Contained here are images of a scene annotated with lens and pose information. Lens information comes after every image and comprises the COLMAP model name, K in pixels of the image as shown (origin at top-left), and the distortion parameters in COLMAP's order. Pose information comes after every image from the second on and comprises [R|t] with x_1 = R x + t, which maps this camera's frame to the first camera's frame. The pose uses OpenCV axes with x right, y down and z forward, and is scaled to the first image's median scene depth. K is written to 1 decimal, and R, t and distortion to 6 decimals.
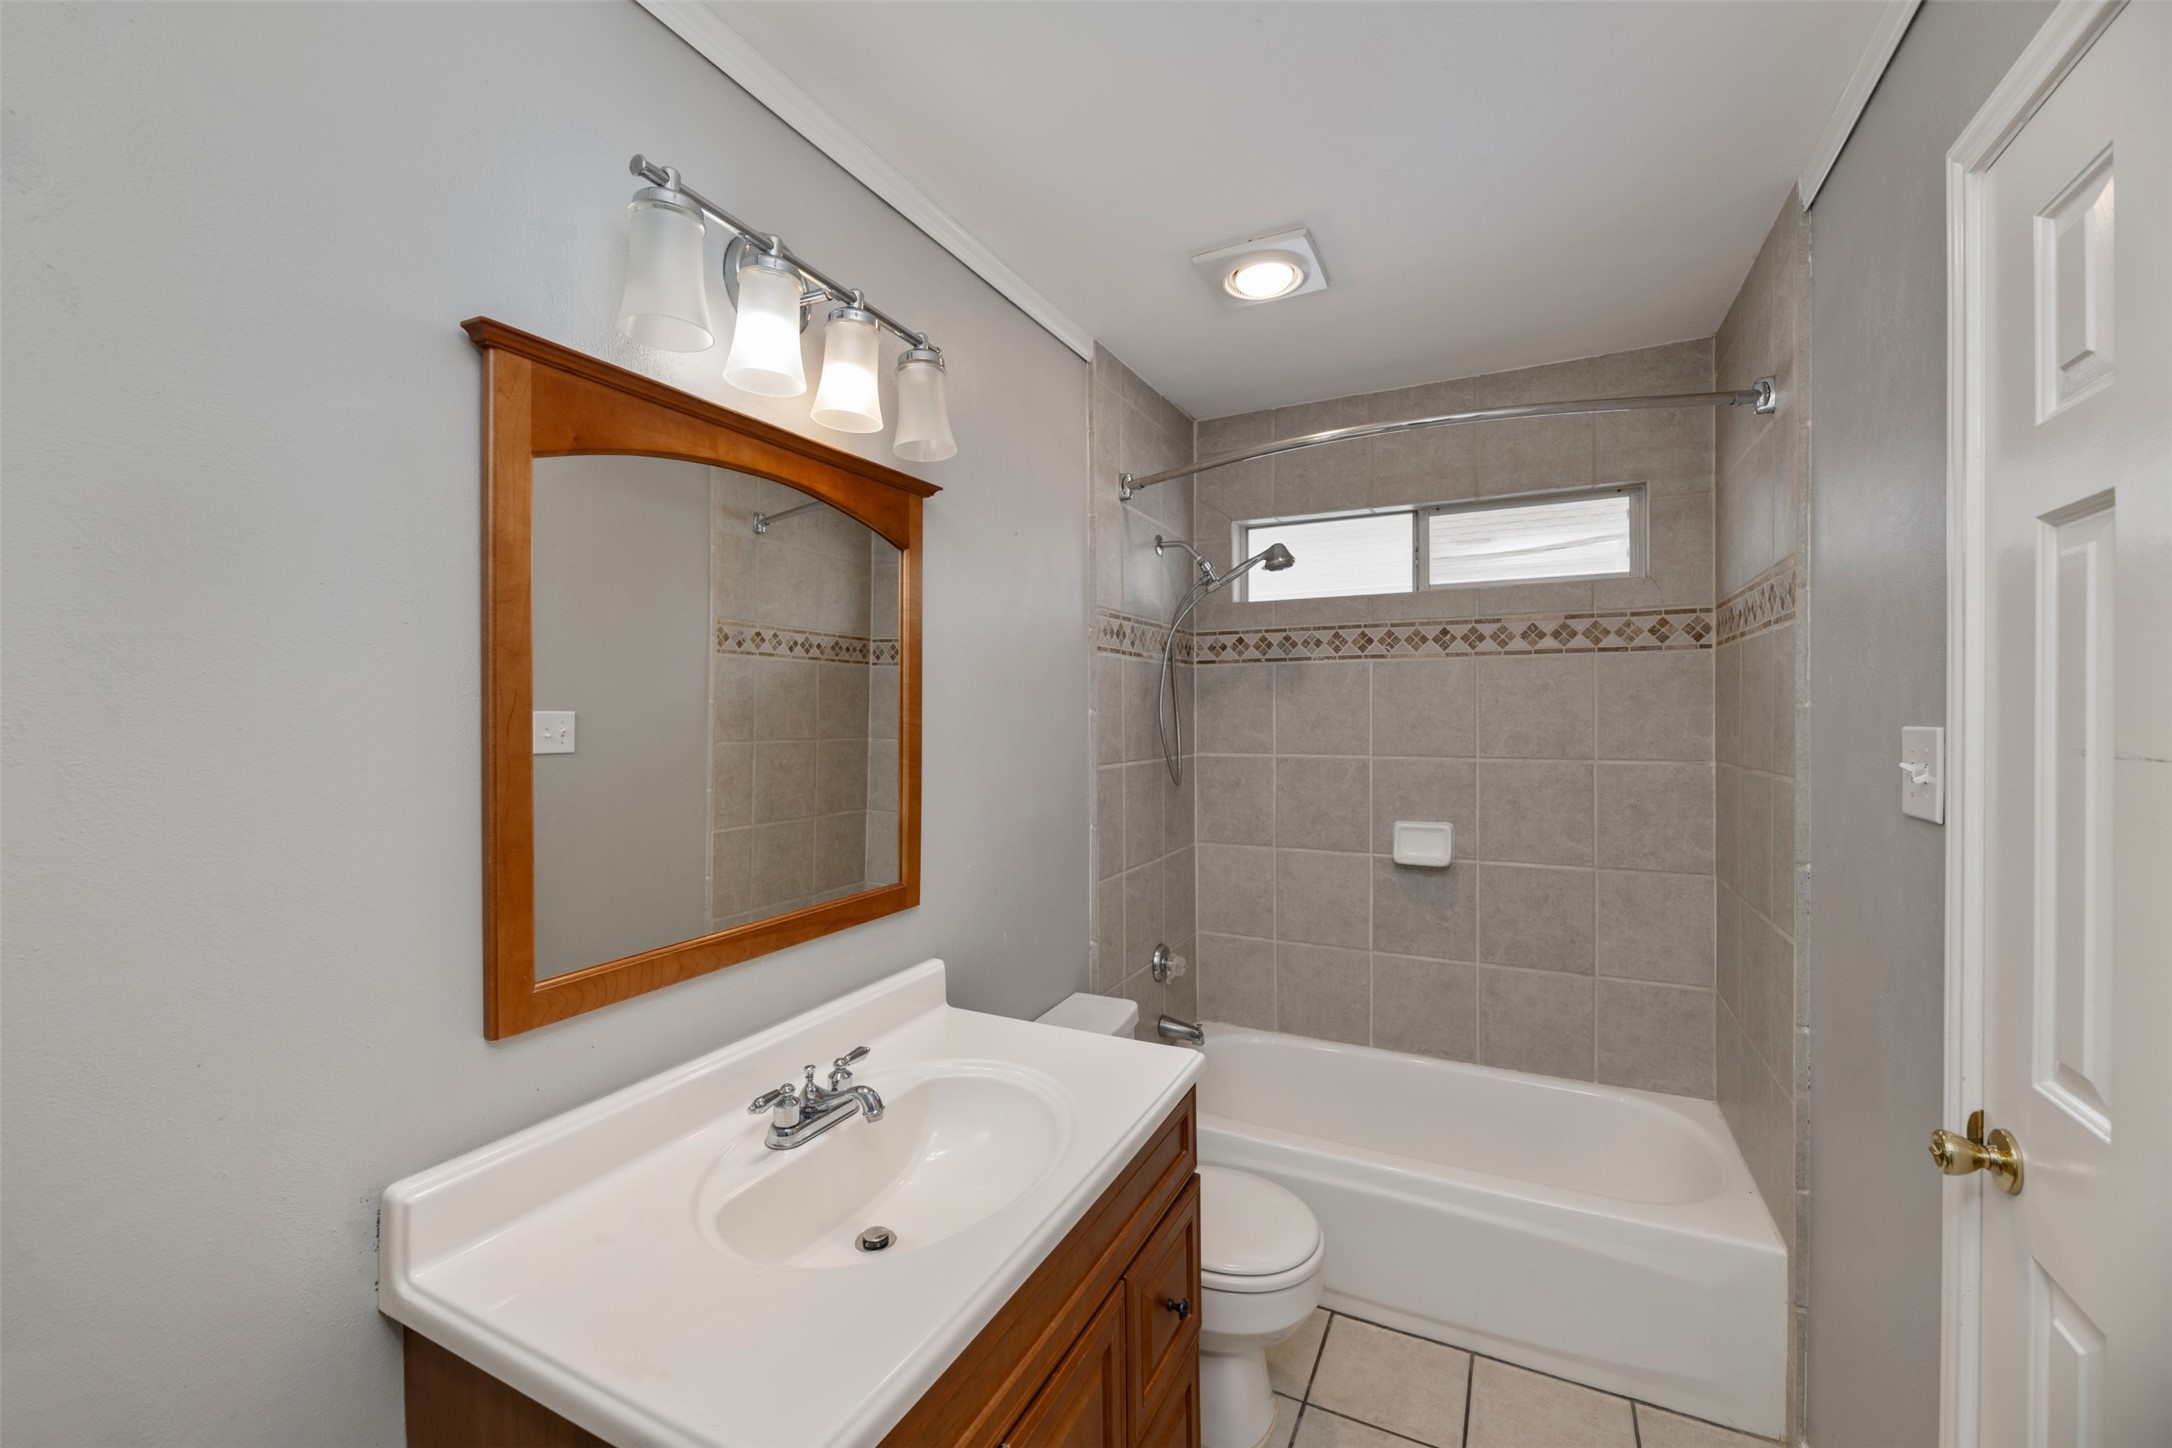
lens RADIAL K [[876.5, 0, 1086.5], [0, 876.5, 722.4], [0, 0, 1]] dist [-0.002954, -0.000009]
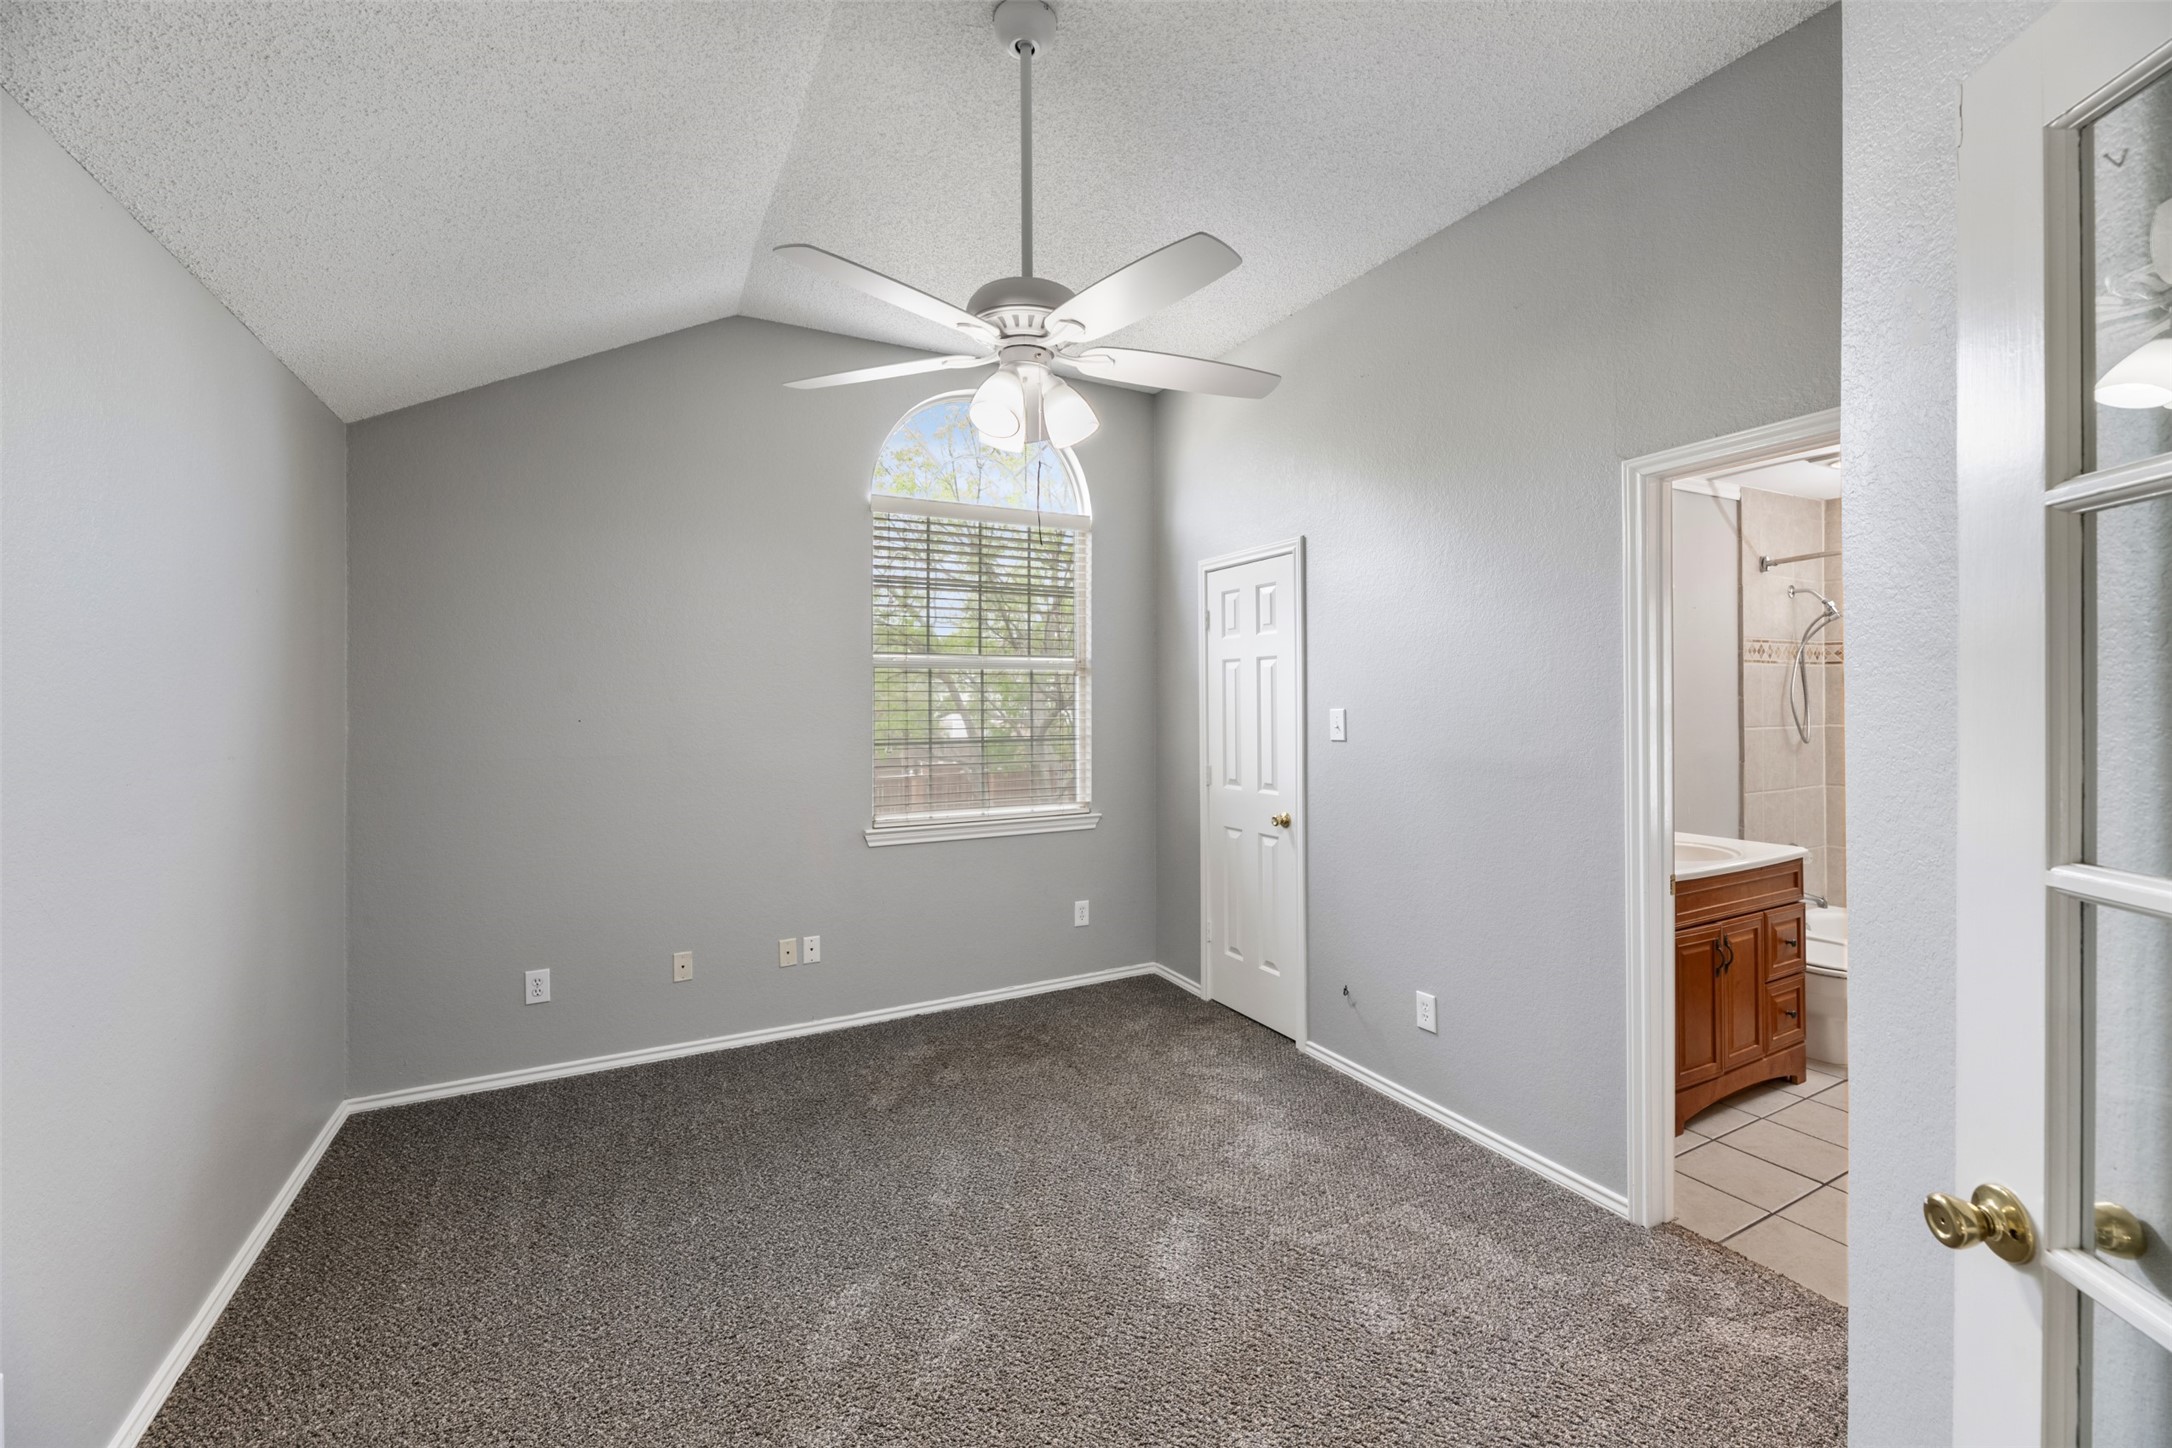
lens RADIAL K [[876.5, 0, 1081.5], [0, 876.5, 718.0], [0, 0, 1]] dist [-0.002954, -0.000009]
pose [[0.814022, -0.000286, -0.580835, -0.045238], [0.002561, 0.999992, 0.003097, 0.017033], [0.580829, -0.004009, 0.814016, -1.082249]]
